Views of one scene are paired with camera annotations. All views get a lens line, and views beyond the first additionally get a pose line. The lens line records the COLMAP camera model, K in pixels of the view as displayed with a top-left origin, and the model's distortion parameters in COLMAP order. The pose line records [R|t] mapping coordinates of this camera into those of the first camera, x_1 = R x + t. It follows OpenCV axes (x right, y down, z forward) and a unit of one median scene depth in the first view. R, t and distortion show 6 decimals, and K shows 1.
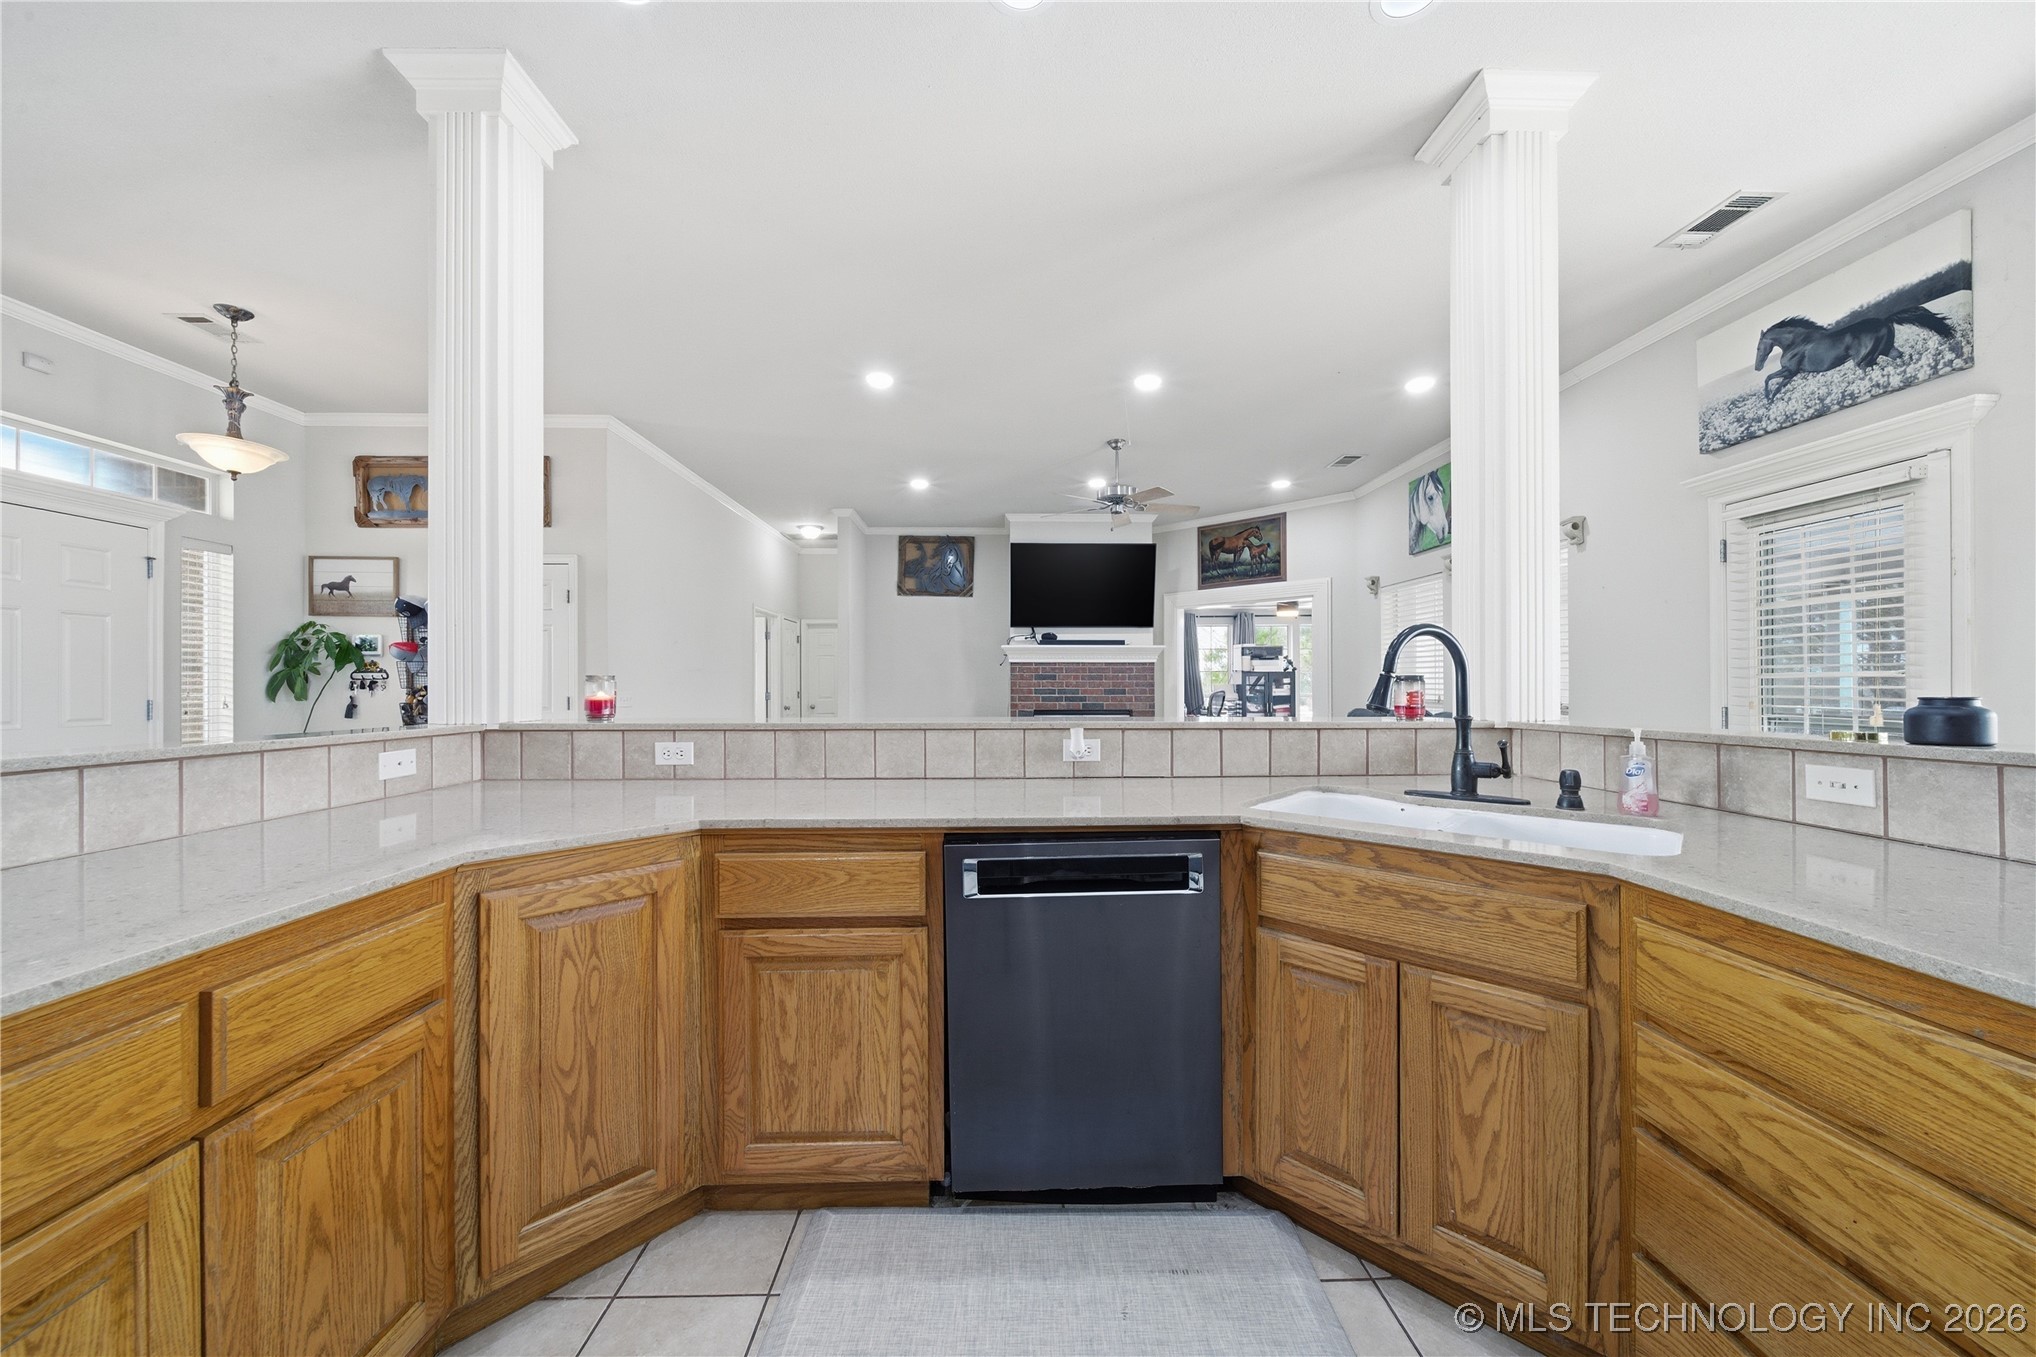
lens RADIAL K [[716.2, 0, 1017.9], [0, 716.2, 684.3], [0, 0, 1]] dist [0.001671, -0.001830]
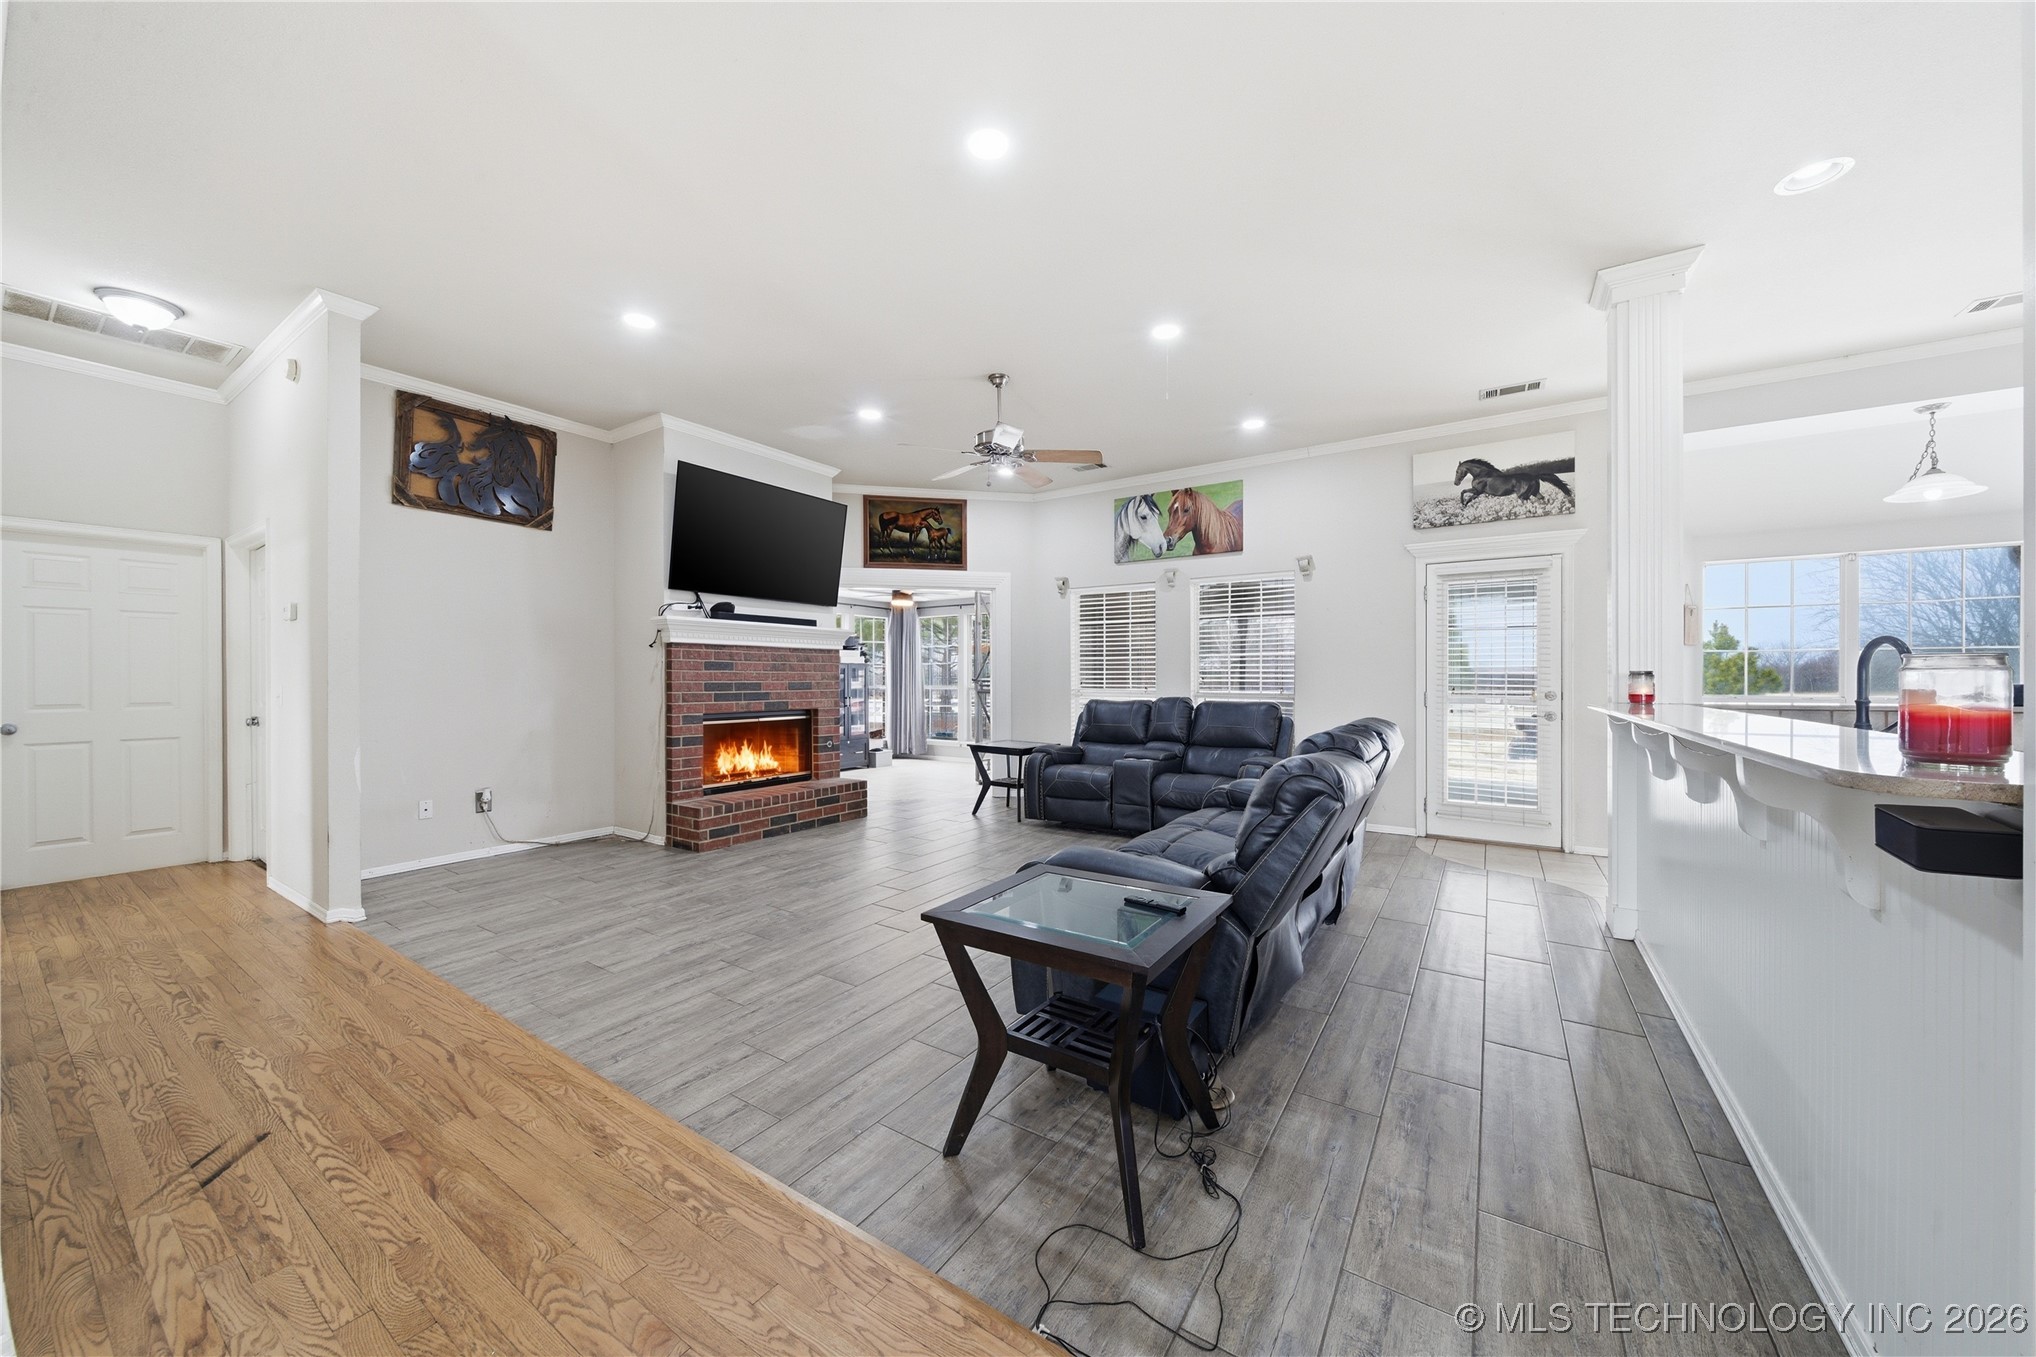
lens RADIAL K [[716.2, 0, 1019.0], [0, 716.2, 673.3], [0, 0, 1]] dist [0.001671, -0.001830]
pose [[0.574420, 0.005070, 0.818545, -0.974795], [-0.001784, 0.999986, -0.004942, 0.000010], [-0.818559, 0.001378, 0.574421, 0.982637]]
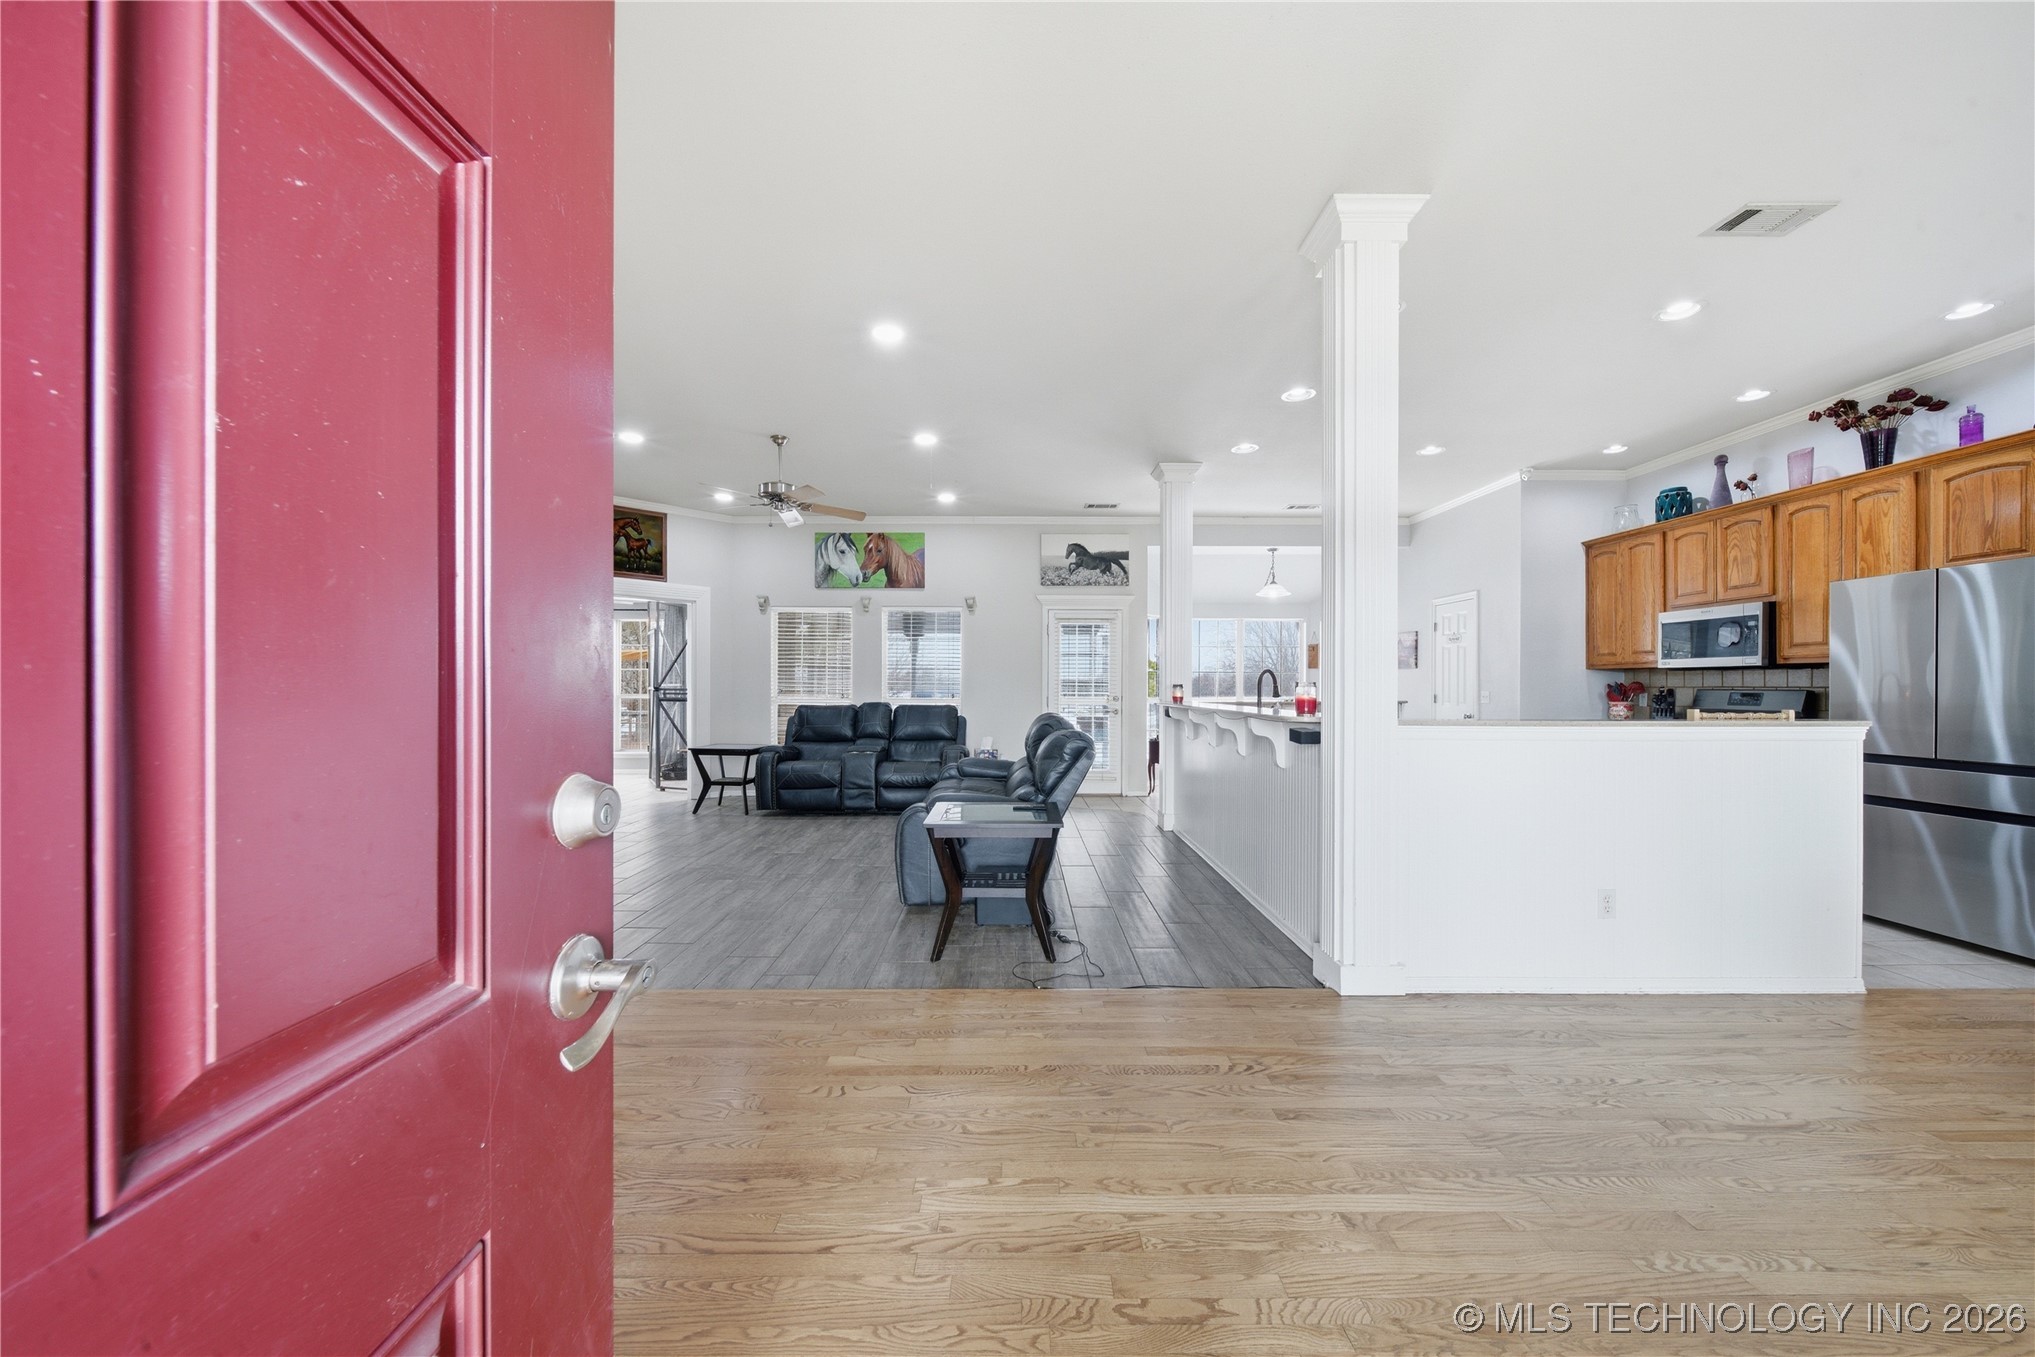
lens RADIAL K [[715.9, 0, 1017.5], [0, 715.9, 679.6], [0, 0, 1]] dist [0.001671, -0.001830]
pose [[0.023547, 0.008398, 0.999687, -1.581879], [-0.004941, 0.999953, -0.008283, -0.004332], [-0.999711, -0.004745, 0.023588, 1.239038]]
